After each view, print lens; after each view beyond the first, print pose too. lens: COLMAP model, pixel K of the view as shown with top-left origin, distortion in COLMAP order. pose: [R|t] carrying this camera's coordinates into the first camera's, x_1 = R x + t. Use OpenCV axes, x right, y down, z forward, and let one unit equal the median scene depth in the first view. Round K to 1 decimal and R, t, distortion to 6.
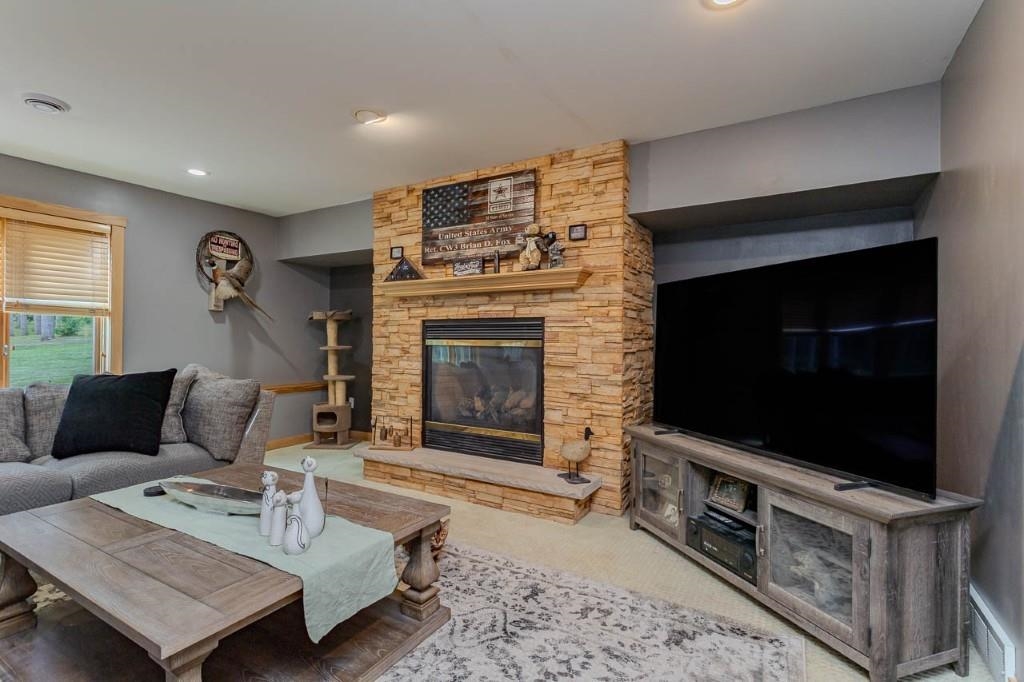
lens RADIAL K [[481.4, 0, 503.2], [0, 481.4, 335.6], [0, 0, 1]] dist [0.001798, 0.001885]
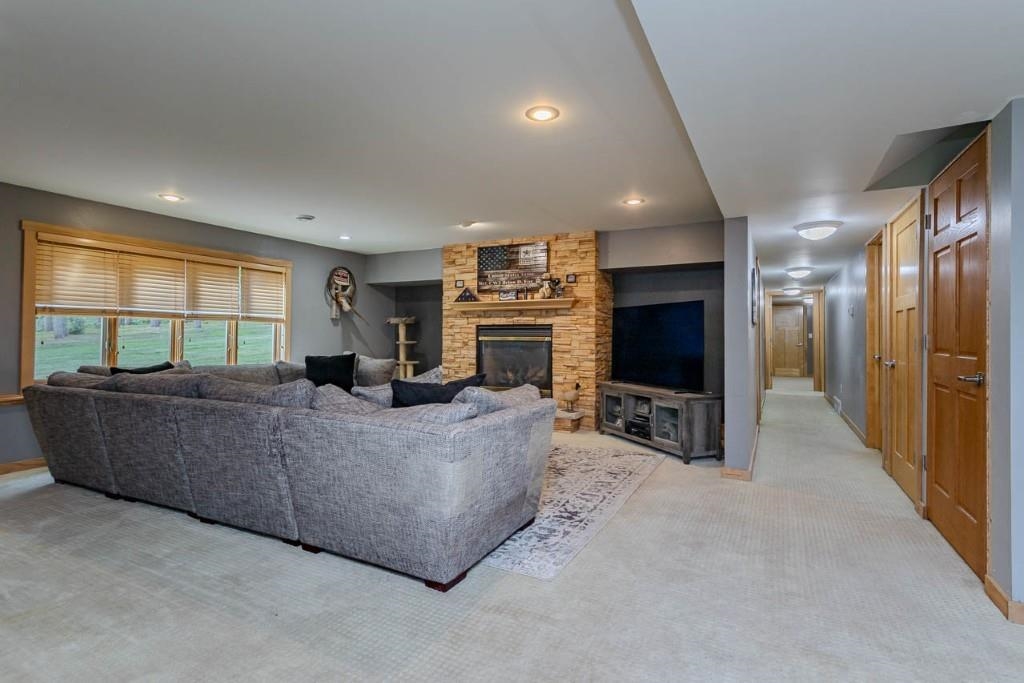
lens RADIAL K [[481.4, 0, 504.4], [0, 481.4, 327.1], [0, 0, 1]] dist [0.001798, 0.001885]
pose [[0.999010, -0.002710, 0.044401, -0.166271], [0.003184, 0.999939, -0.010615, -0.008272], [-0.044370, 0.010746, 0.998957, -0.753698]]
